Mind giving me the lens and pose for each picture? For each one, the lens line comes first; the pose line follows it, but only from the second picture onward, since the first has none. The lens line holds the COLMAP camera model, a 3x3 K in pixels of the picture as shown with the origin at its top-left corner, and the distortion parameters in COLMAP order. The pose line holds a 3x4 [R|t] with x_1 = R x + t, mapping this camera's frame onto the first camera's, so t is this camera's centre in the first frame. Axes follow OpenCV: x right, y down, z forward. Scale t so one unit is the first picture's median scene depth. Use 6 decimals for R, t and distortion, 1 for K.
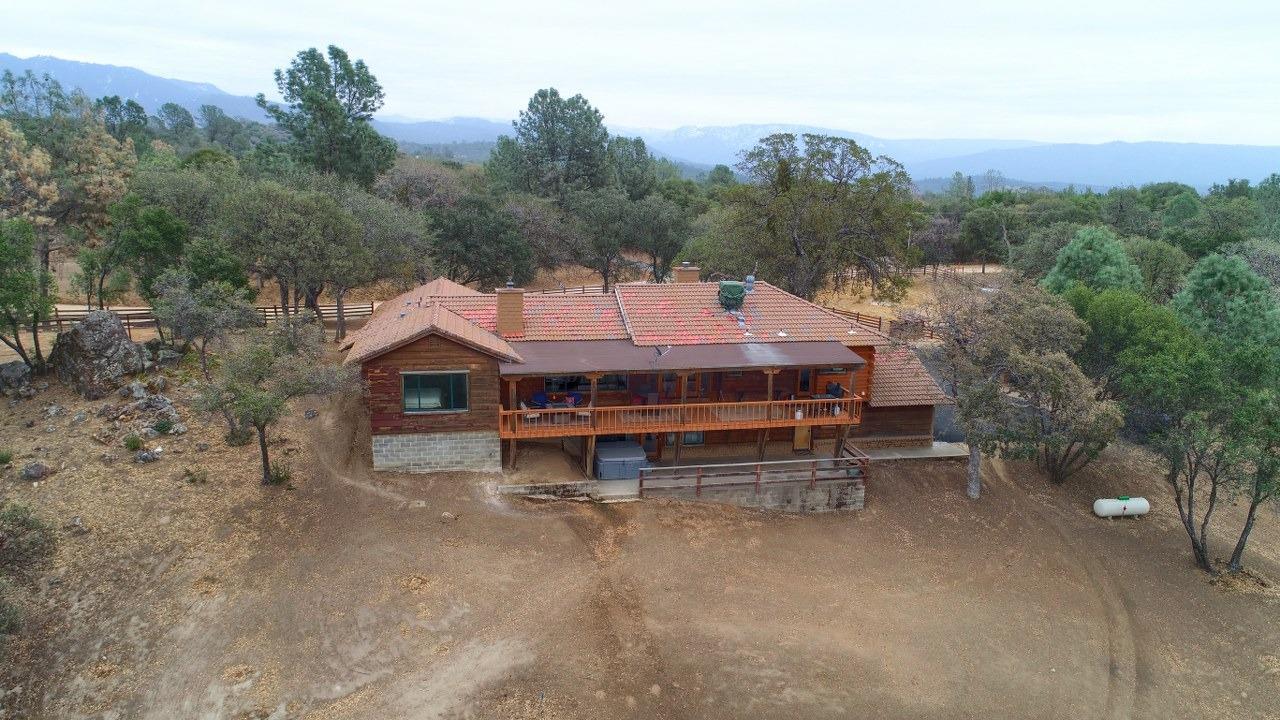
lens RADIAL K [[879.4, 0, 639.1], [0, 879.4, 356.3], [0, 0, 1]] dist [-0.006151, 0.003034]
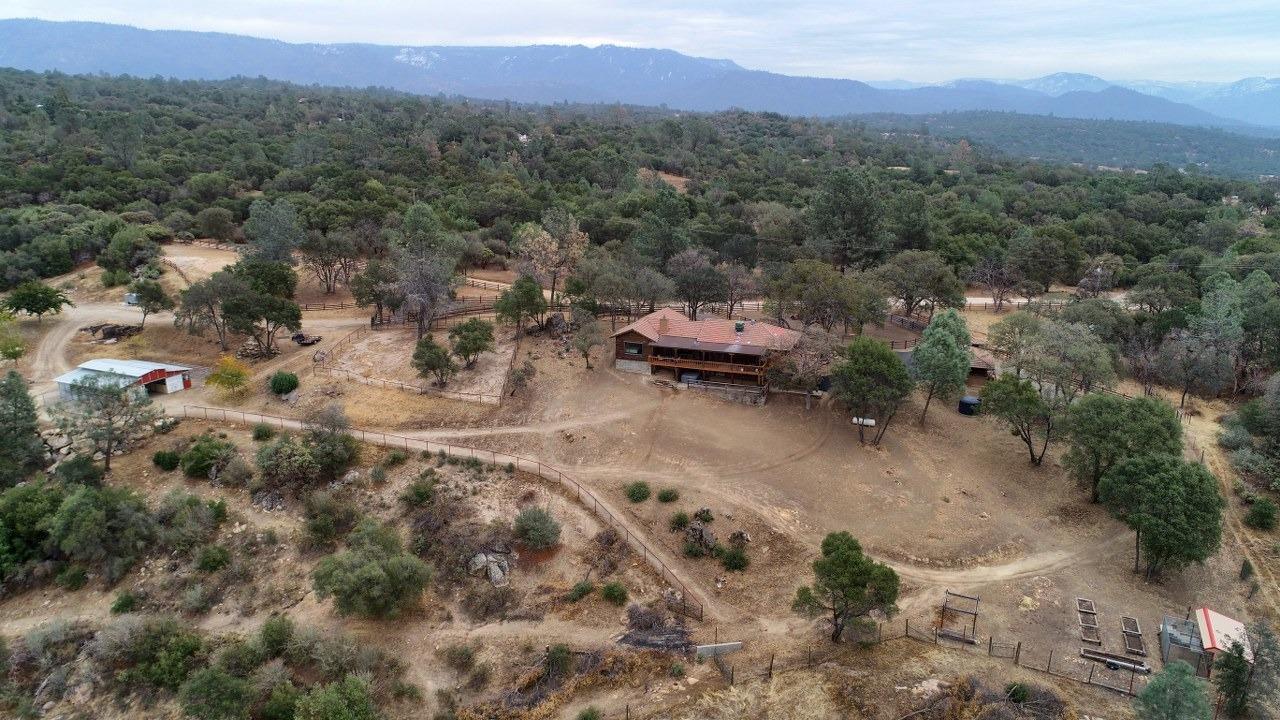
lens RADIAL K [[879.4, 0, 627.6], [0, 879.4, 317.9], [0, 0, 1]] dist [-0.006151, 0.003034]
pose [[0.850711, 0.097253, -0.516558, 1.408362], [-0.098241, 0.994836, 0.025508, -0.151665], [0.516371, 0.029047, 0.855872, -1.811074]]
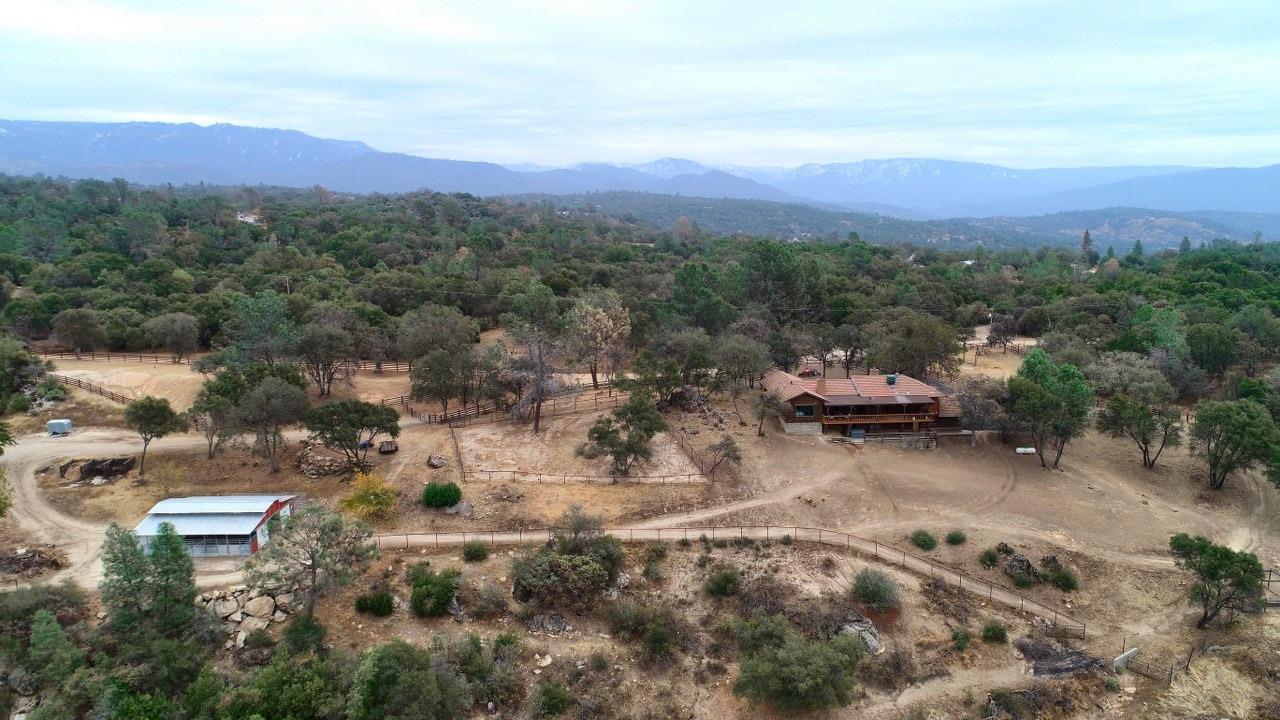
lens RADIAL K [[879.4, 0, 635.4], [0, 879.4, 359.4], [0, 0, 1]] dist [-0.006151, 0.003034]
pose [[0.990036, -0.003252, -0.140774, -0.381188], [-0.002303, 0.999225, -0.039282, -0.021317], [0.140793, 0.039215, 0.989262, -2.378745]]
